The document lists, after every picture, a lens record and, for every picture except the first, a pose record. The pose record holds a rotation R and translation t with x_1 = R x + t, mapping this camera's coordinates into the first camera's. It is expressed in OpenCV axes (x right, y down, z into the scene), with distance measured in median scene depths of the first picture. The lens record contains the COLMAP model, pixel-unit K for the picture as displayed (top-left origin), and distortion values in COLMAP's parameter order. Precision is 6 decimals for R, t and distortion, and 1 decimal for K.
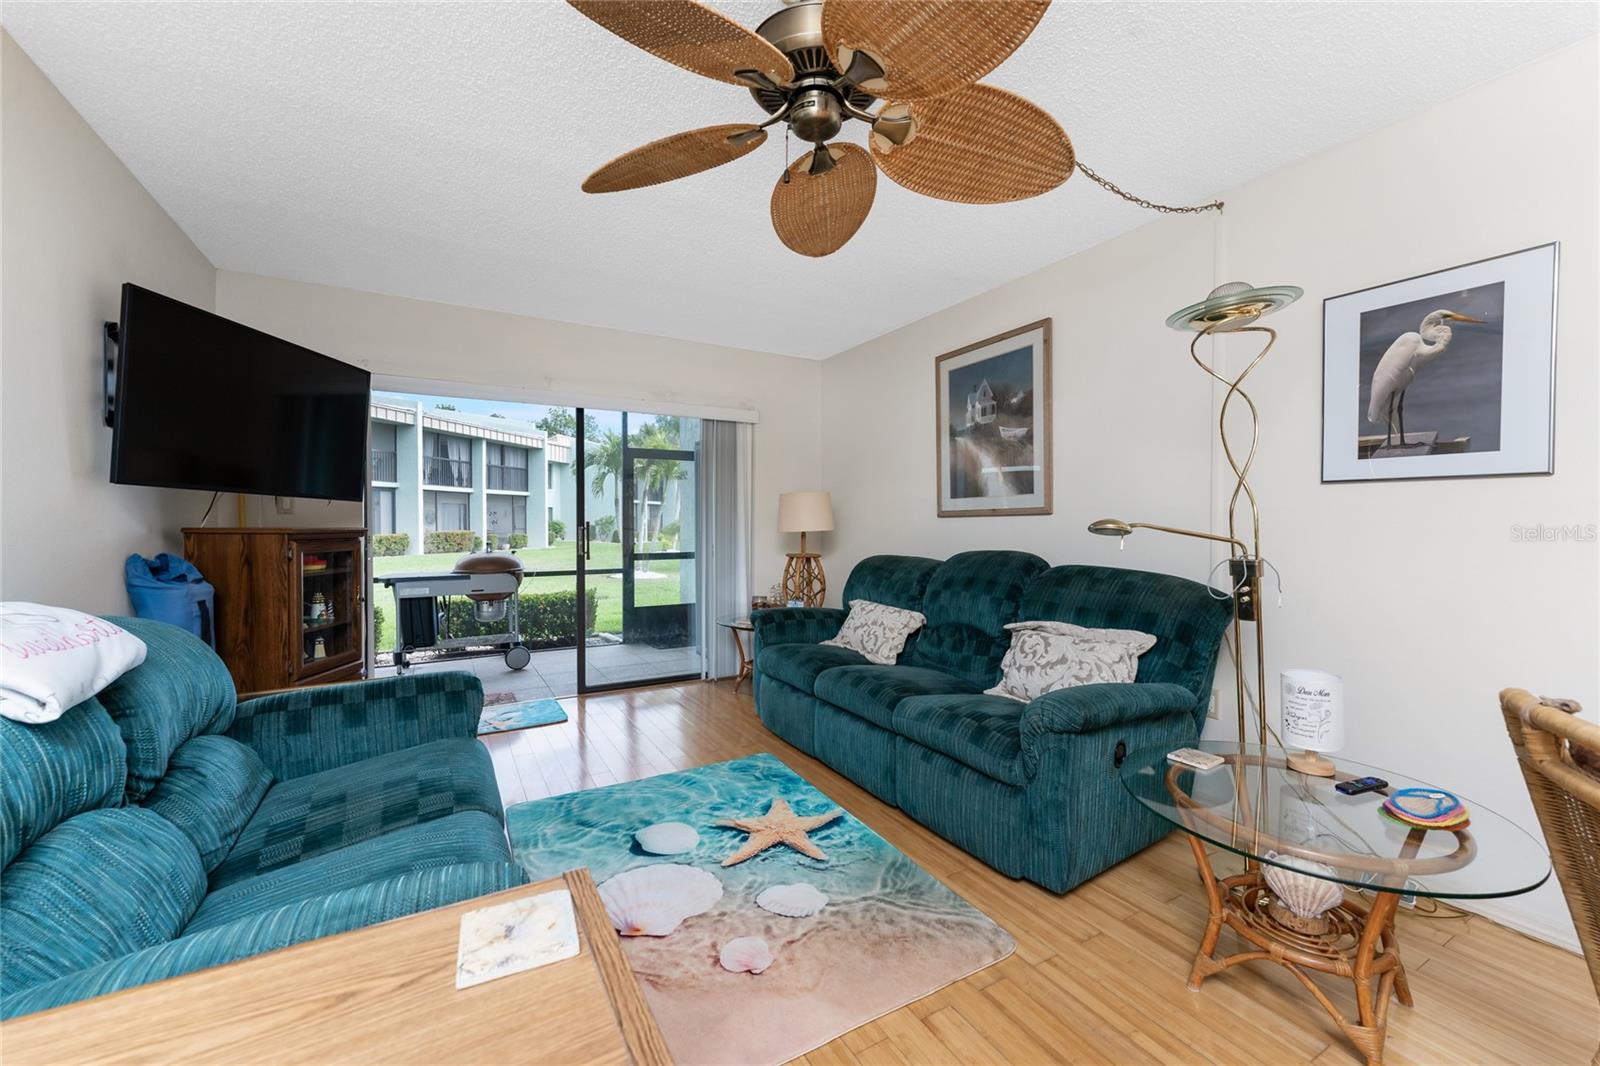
lens RADIAL K [[638.7, 0, 795.7], [0, 638.7, 533.9], [0, 0, 1]] dist [0.003759, 0.000224]
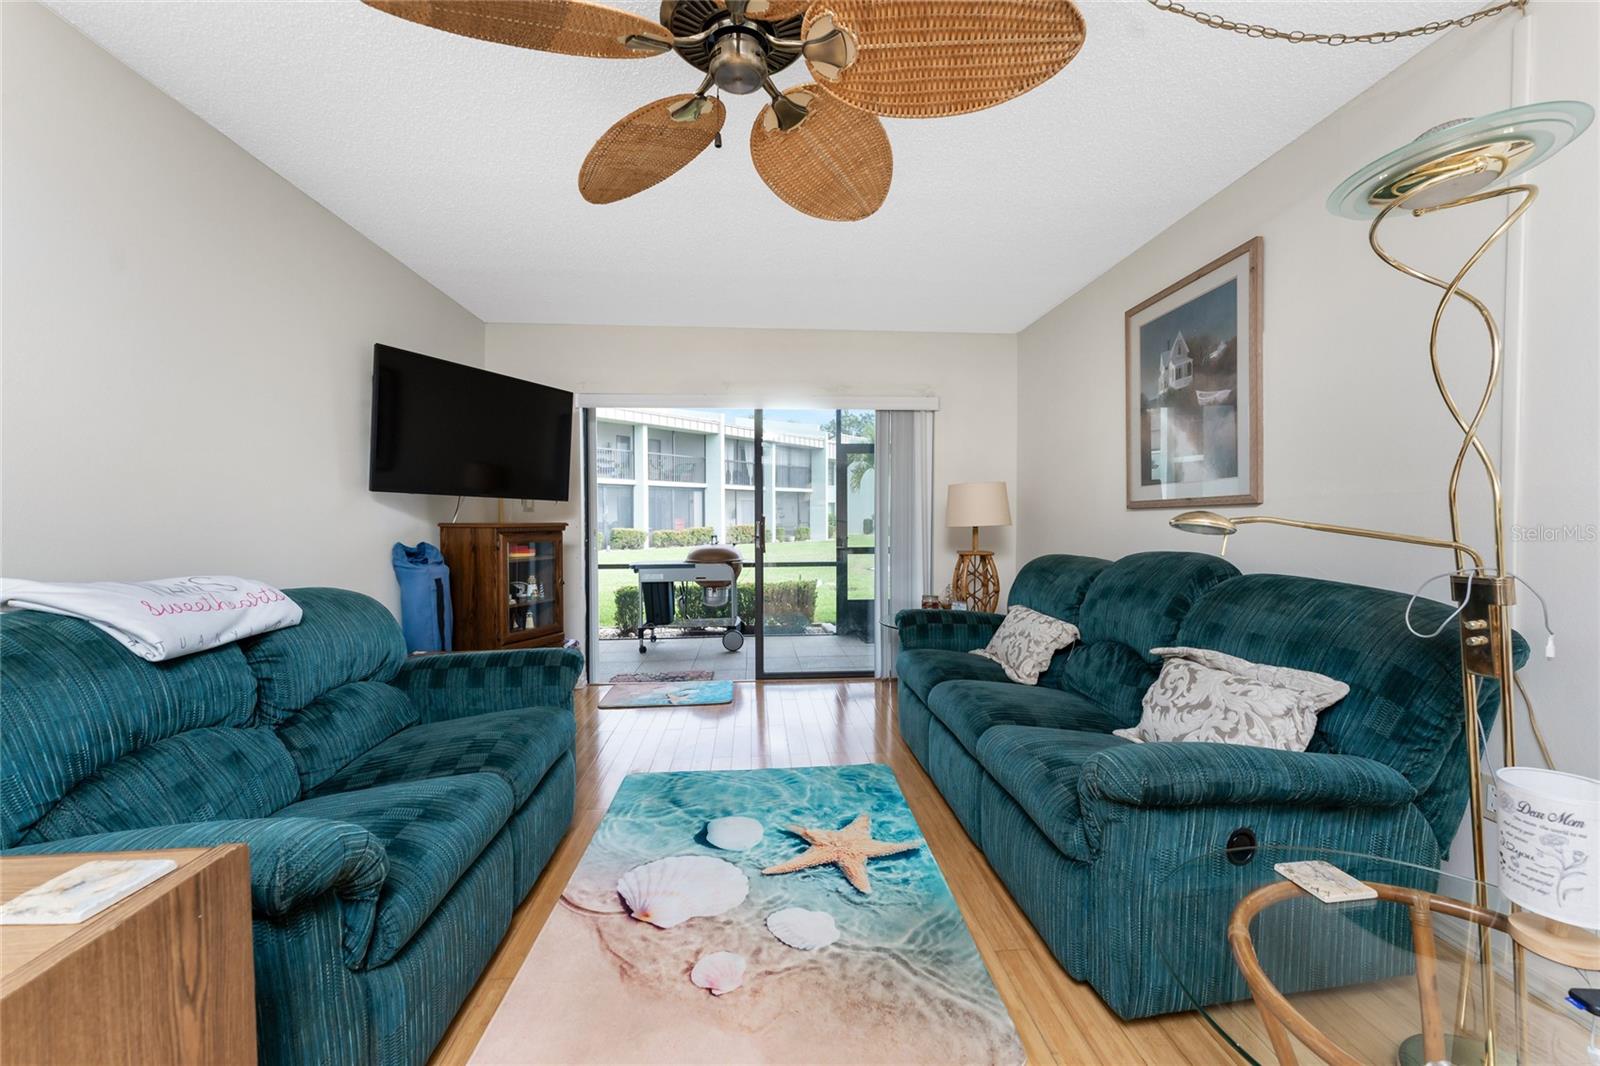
lens RADIAL K [[638.7, 0, 797.4], [0, 638.7, 533.4], [0, 0, 1]] dist [0.003759, 0.000224]
pose [[0.902934, 0.007038, -0.429721, 0.230639], [-0.002966, 0.999944, 0.010144, -0.002749], [0.429768, -0.007884, 0.902905, 0.103393]]
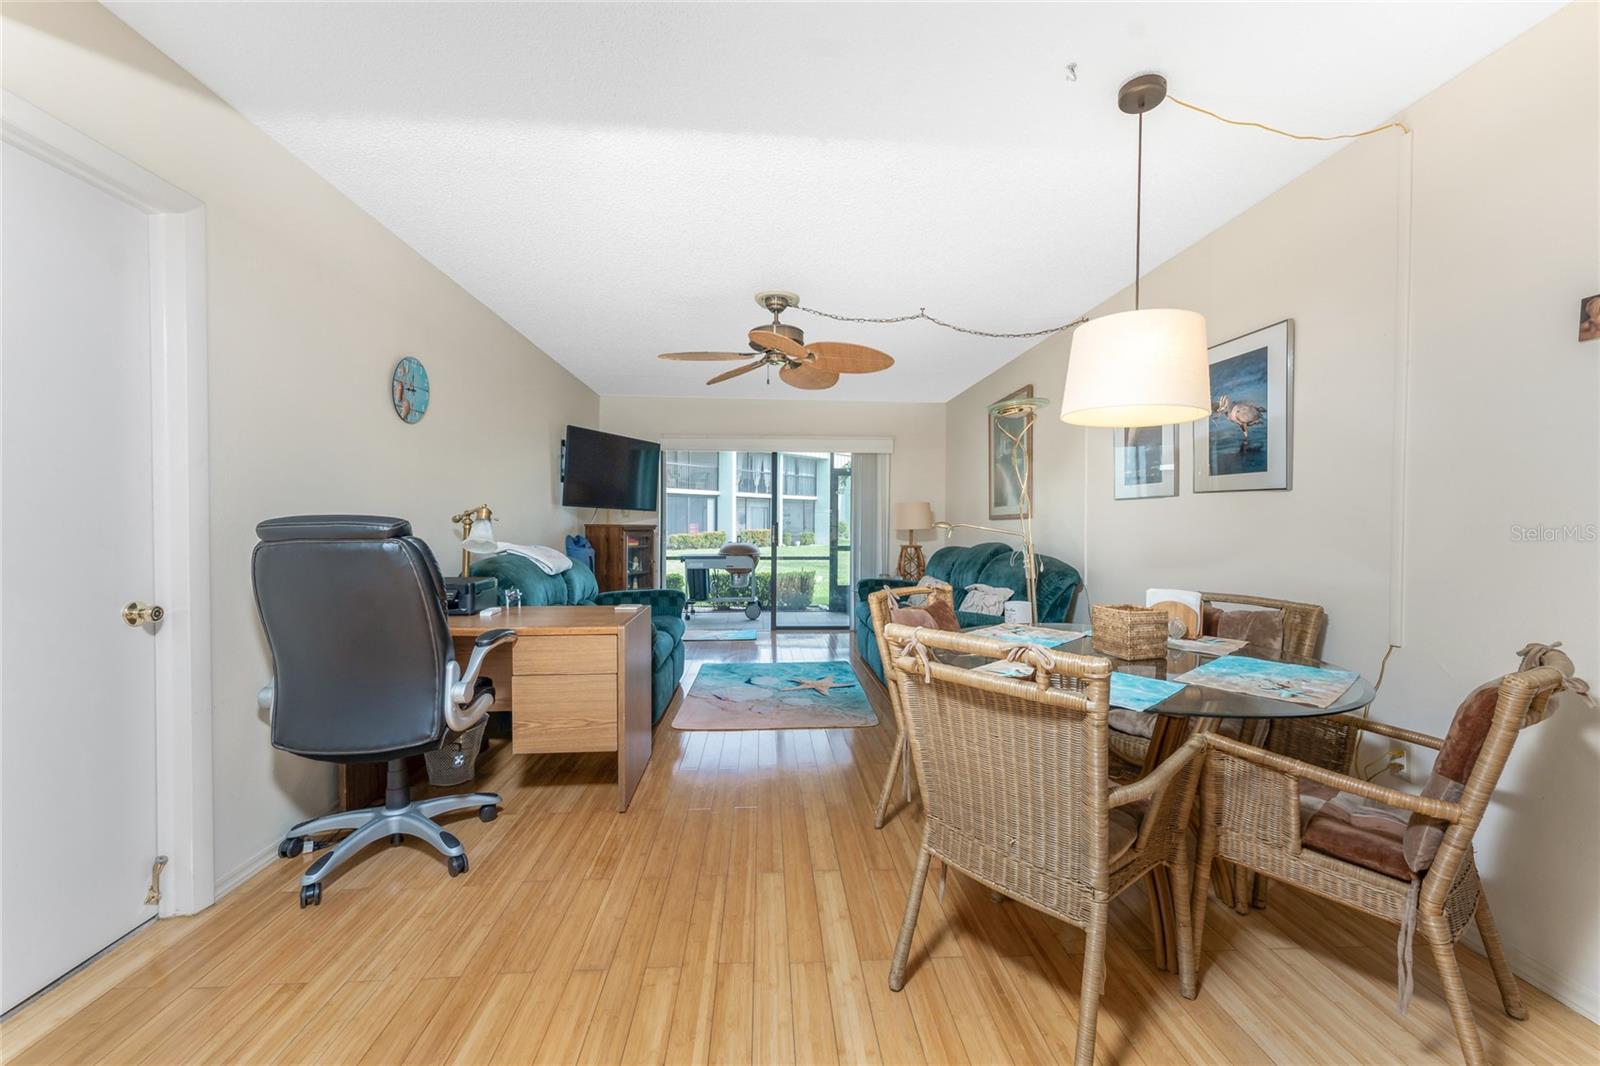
lens RADIAL K [[638.7, 0, 795.4], [0, 638.7, 529.0], [0, 0, 1]] dist [0.003759, 0.000224]
pose [[0.897393, 0.009812, -0.441122, 0.552772], [-0.014246, 0.999876, -0.006743, 0.010729], [0.441001, 0.012335, 0.897422, -0.544663]]
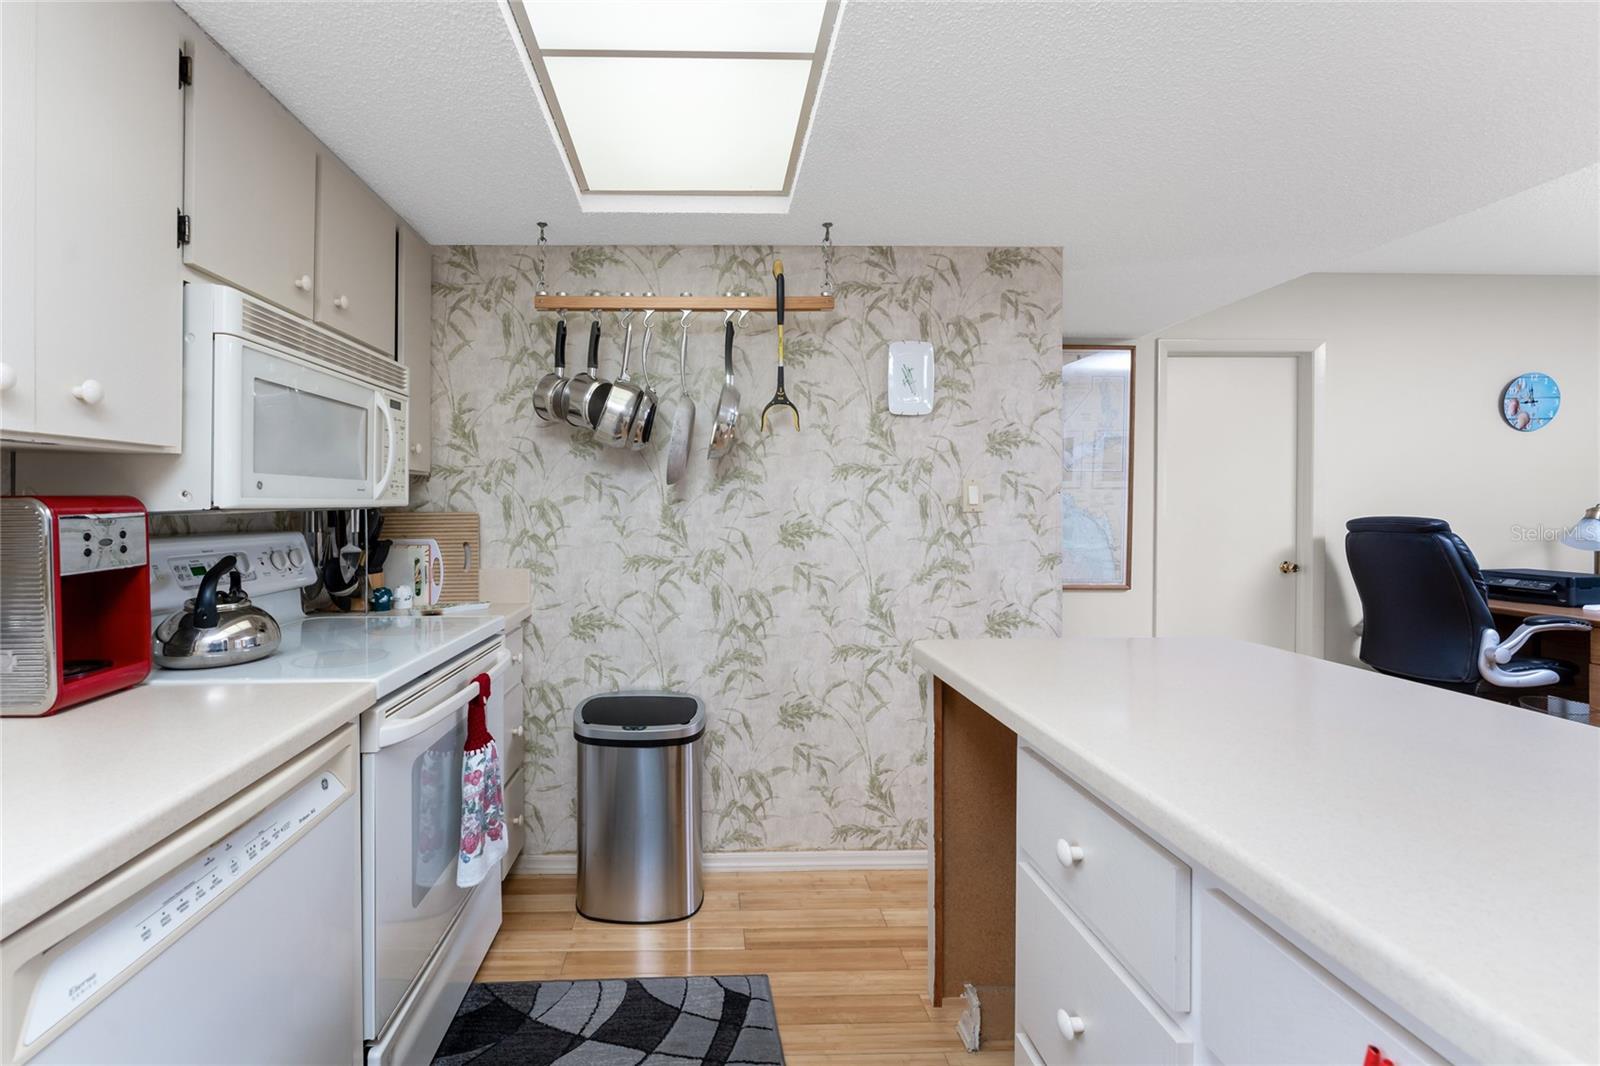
lens RADIAL K [[697.3, 0, 724.5], [0, 697.3, 506.1], [0, 0, 1]] dist [-0.005020, -0.001157]
pose [[-0.460628, 0.008051, -0.887557, 1.276871], [-0.020881, 0.999584, 0.019903, -0.016439], [0.887348, 0.027701, -0.460268, -0.603099]]
